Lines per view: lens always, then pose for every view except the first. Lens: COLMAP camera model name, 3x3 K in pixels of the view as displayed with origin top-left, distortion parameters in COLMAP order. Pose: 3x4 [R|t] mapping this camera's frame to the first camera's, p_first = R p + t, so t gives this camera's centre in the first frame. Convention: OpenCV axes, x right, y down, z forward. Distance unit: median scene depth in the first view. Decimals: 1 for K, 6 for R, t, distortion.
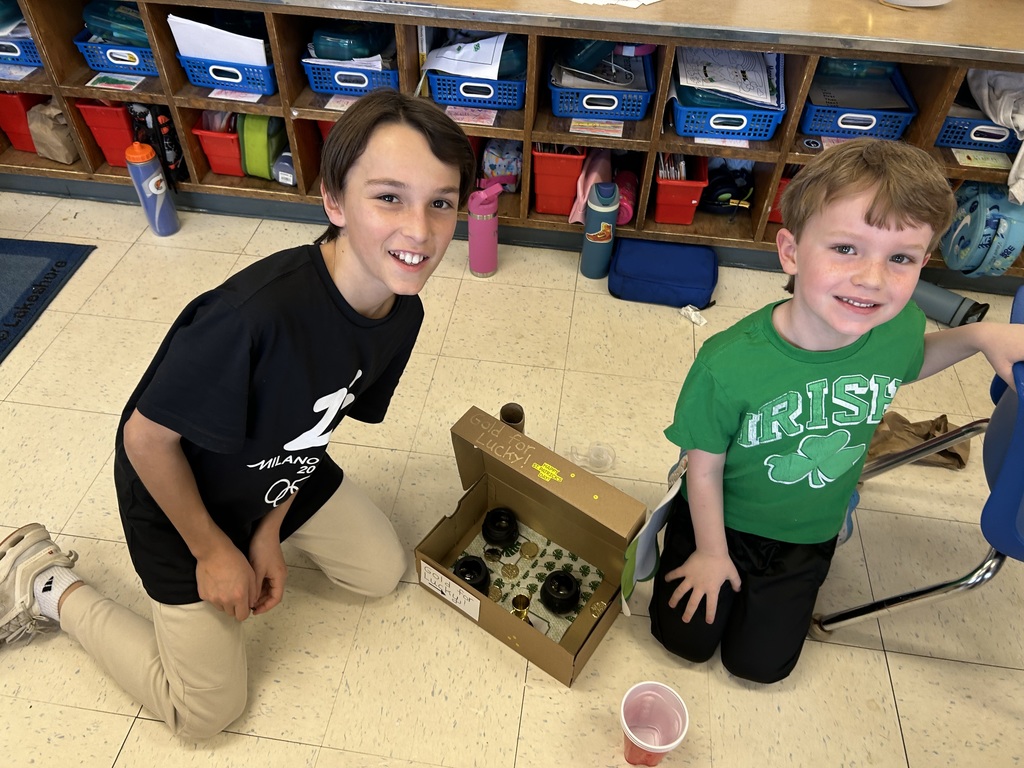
lens RADIAL K [[778.5, 0, 508.1], [0, 778.5, 359.3], [0, 0, 1]] dist [0.059993, -0.057305]
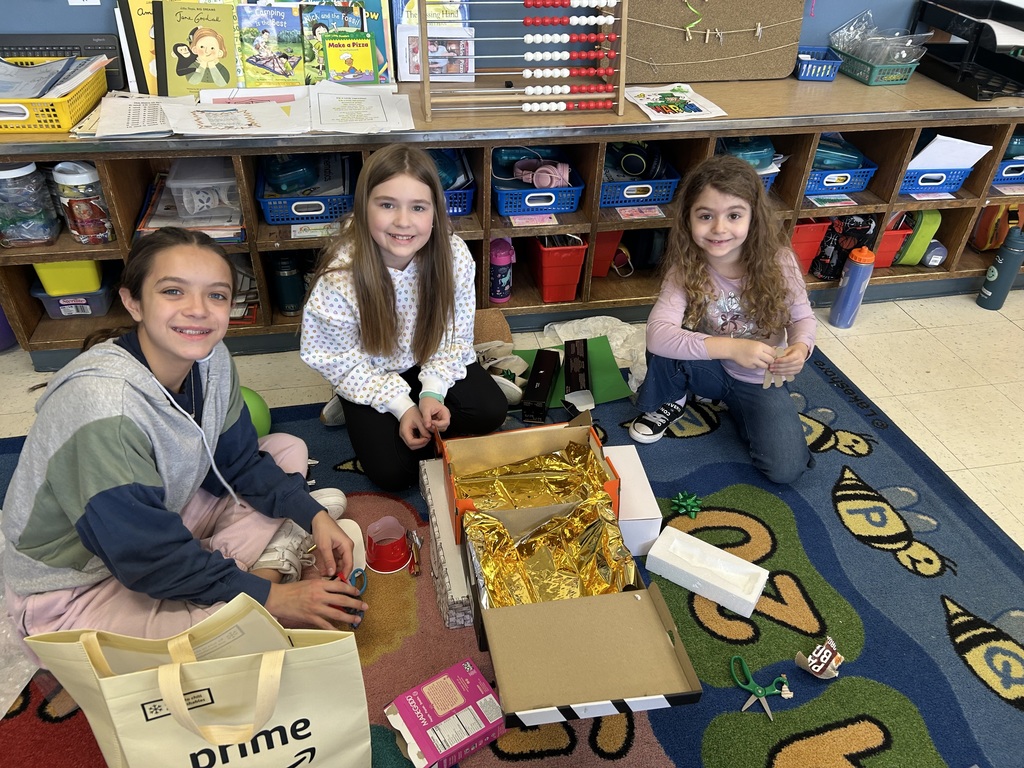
lens RADIAL K [[769.7, 0, 512.0], [0, 769.7, 384.0], [0, 0, 1]] dist [0.052380, -0.043936]
pose [[0.940741, -0.197330, 0.275803, -1.282208], [0.220303, 0.973900, -0.054634, -0.130981], [-0.257824, 0.112157, 0.959660, 0.065943]]
